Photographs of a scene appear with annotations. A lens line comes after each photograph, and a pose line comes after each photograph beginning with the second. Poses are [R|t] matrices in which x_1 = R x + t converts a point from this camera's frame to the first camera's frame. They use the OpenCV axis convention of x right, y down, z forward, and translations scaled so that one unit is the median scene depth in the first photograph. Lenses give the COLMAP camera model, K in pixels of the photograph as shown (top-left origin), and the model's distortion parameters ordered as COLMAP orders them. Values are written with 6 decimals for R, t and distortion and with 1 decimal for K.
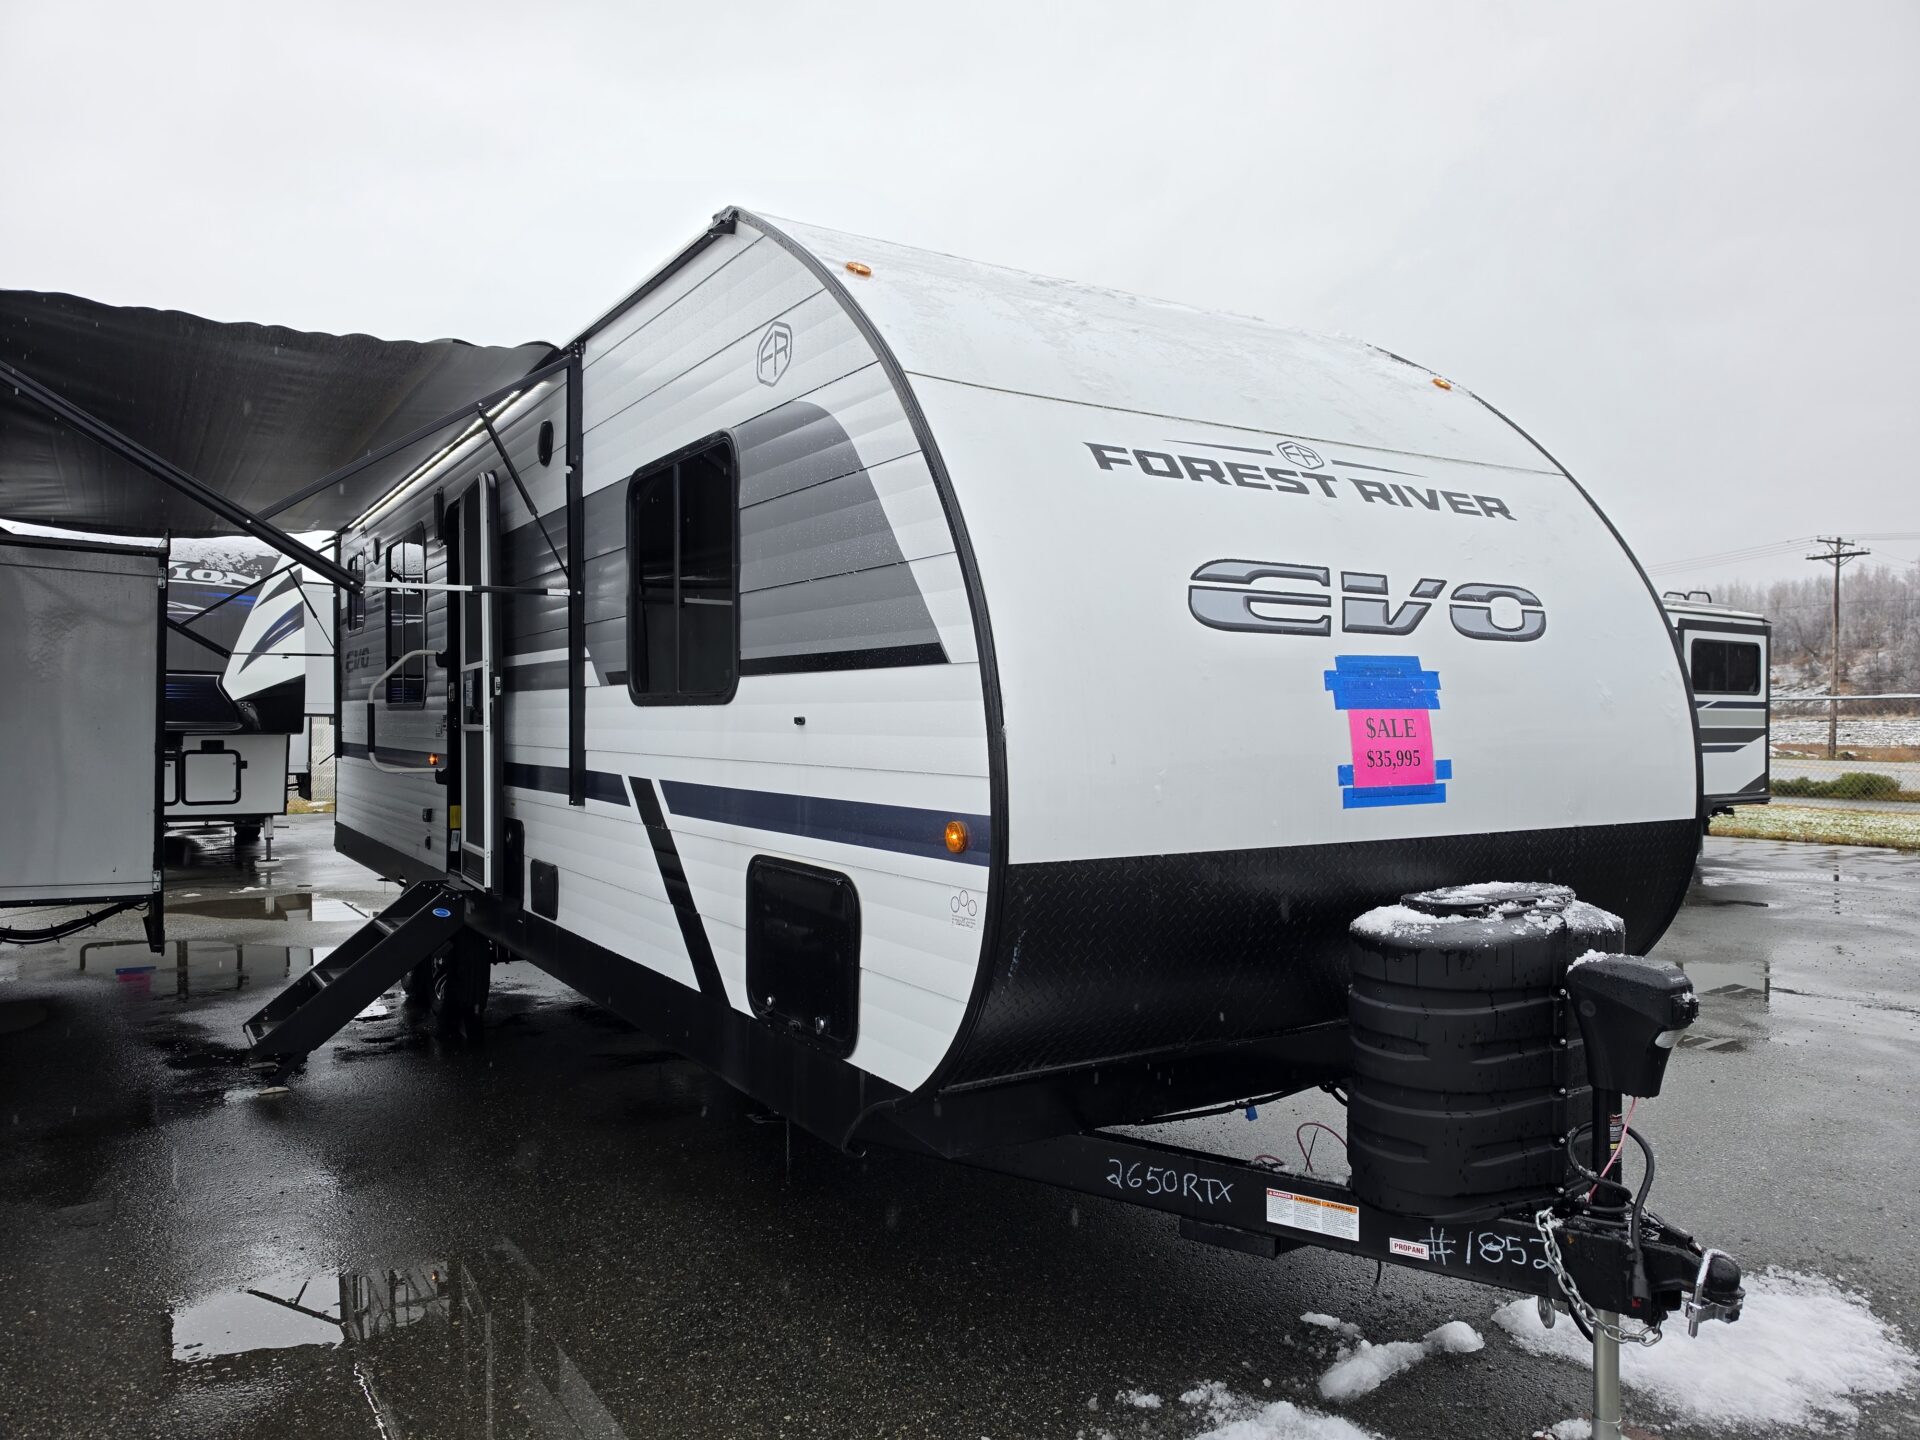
lens RADIAL K [[1301.0, 0, 929.7], [0, 1301.0, 694.7], [0, 0, 1]] dist [0.082062, -0.062097]
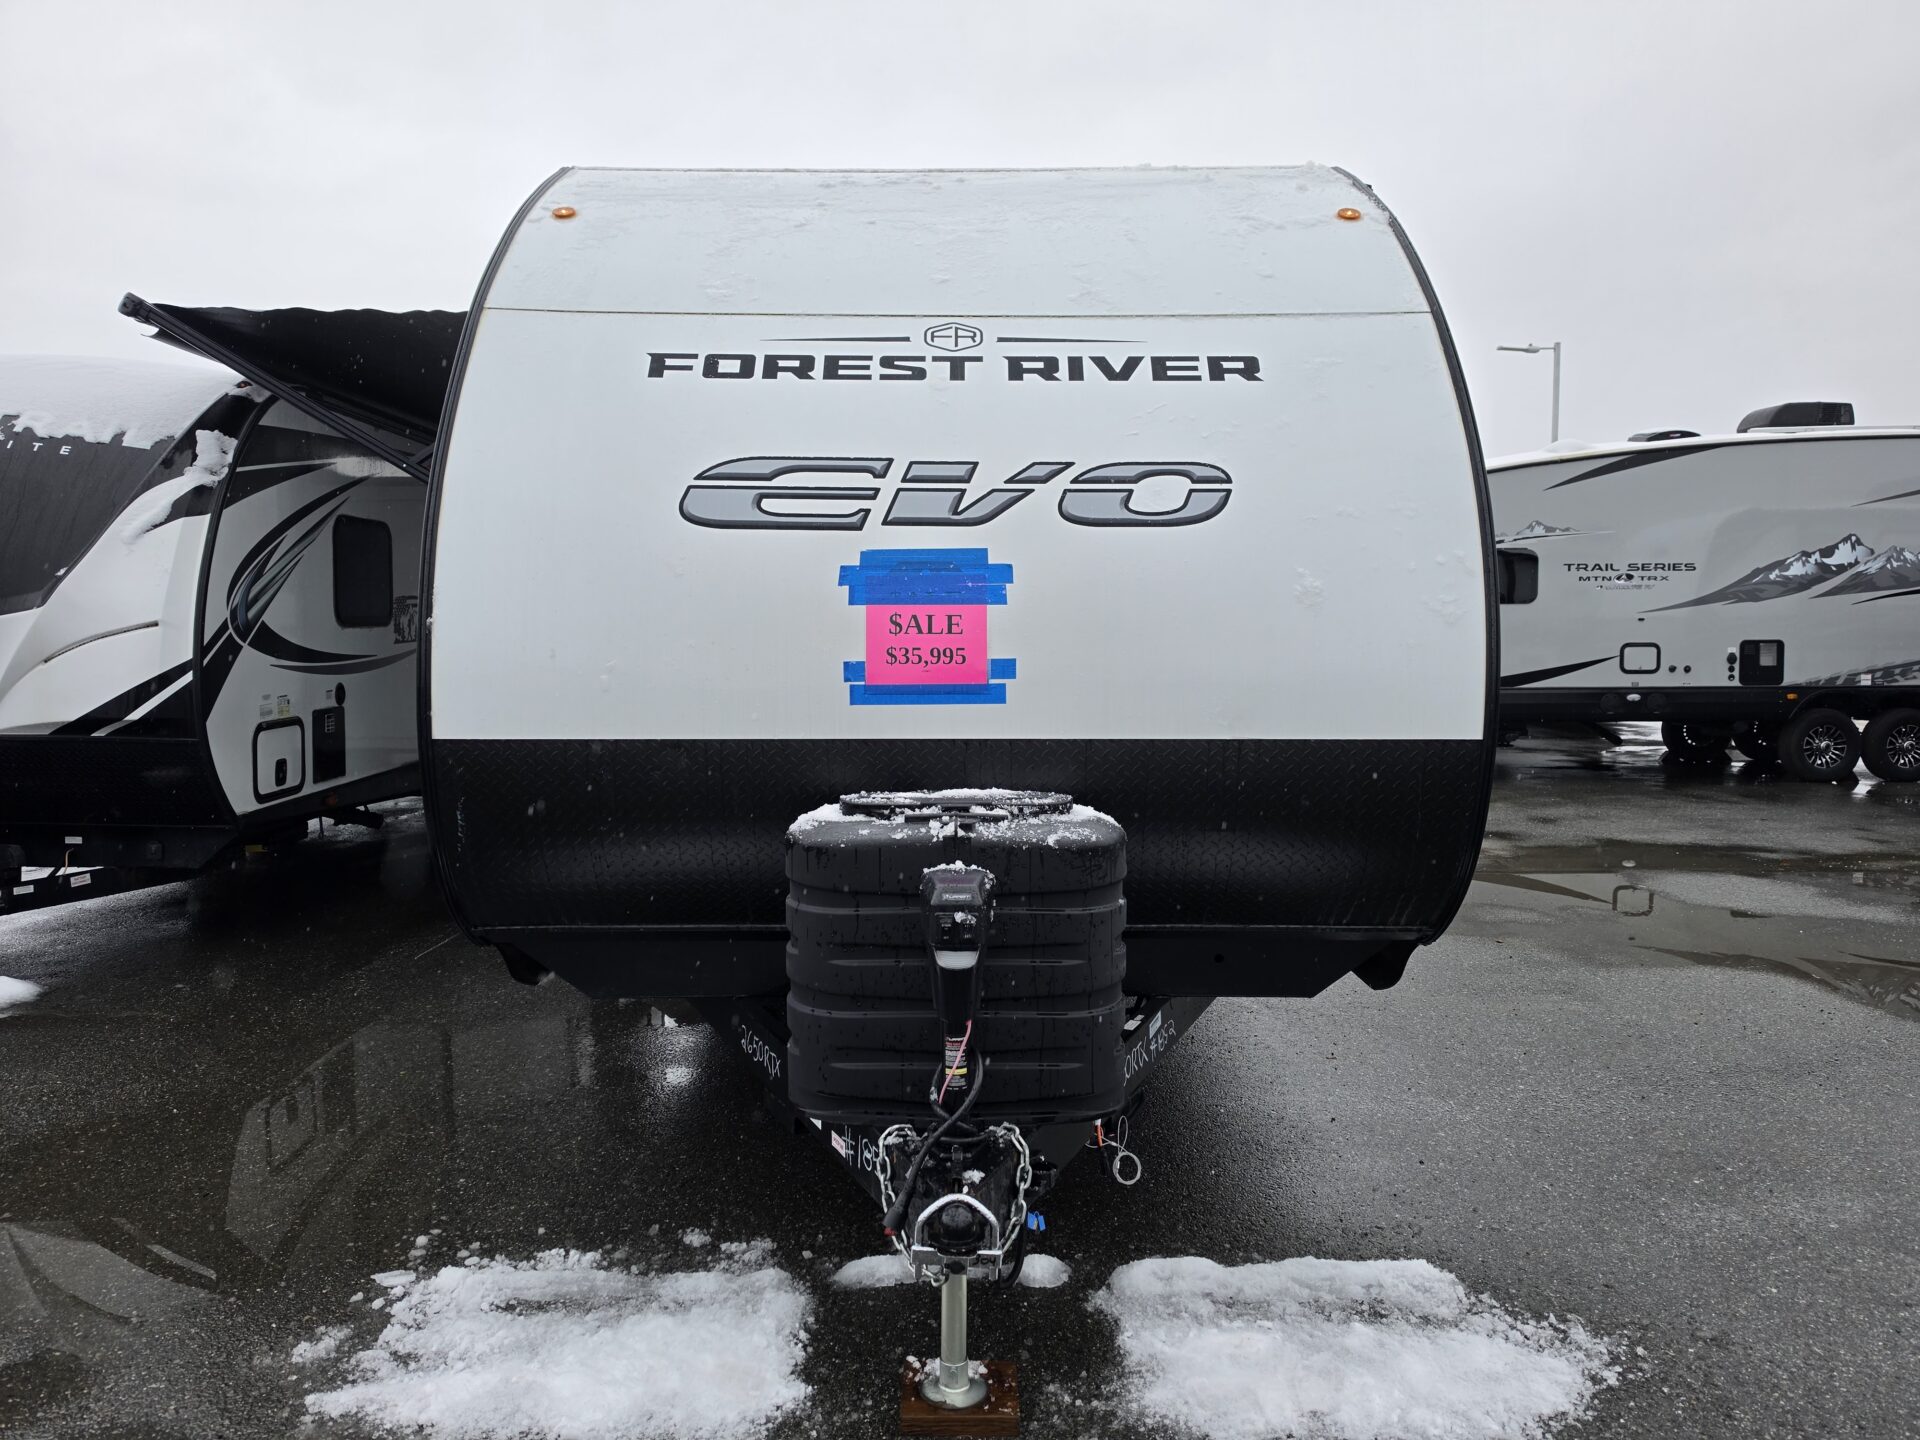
lens RADIAL K [[1301.0, 0, 936.6], [0, 1301.0, 665.7], [0, 0, 1]] dist [0.082062, -0.062097]
pose [[0.854348, 0.021816, -0.519244, 0.849606], [0.006412, 0.998600, 0.052508, 0.005903], [0.519662, -0.048189, 0.853012, 0.192845]]
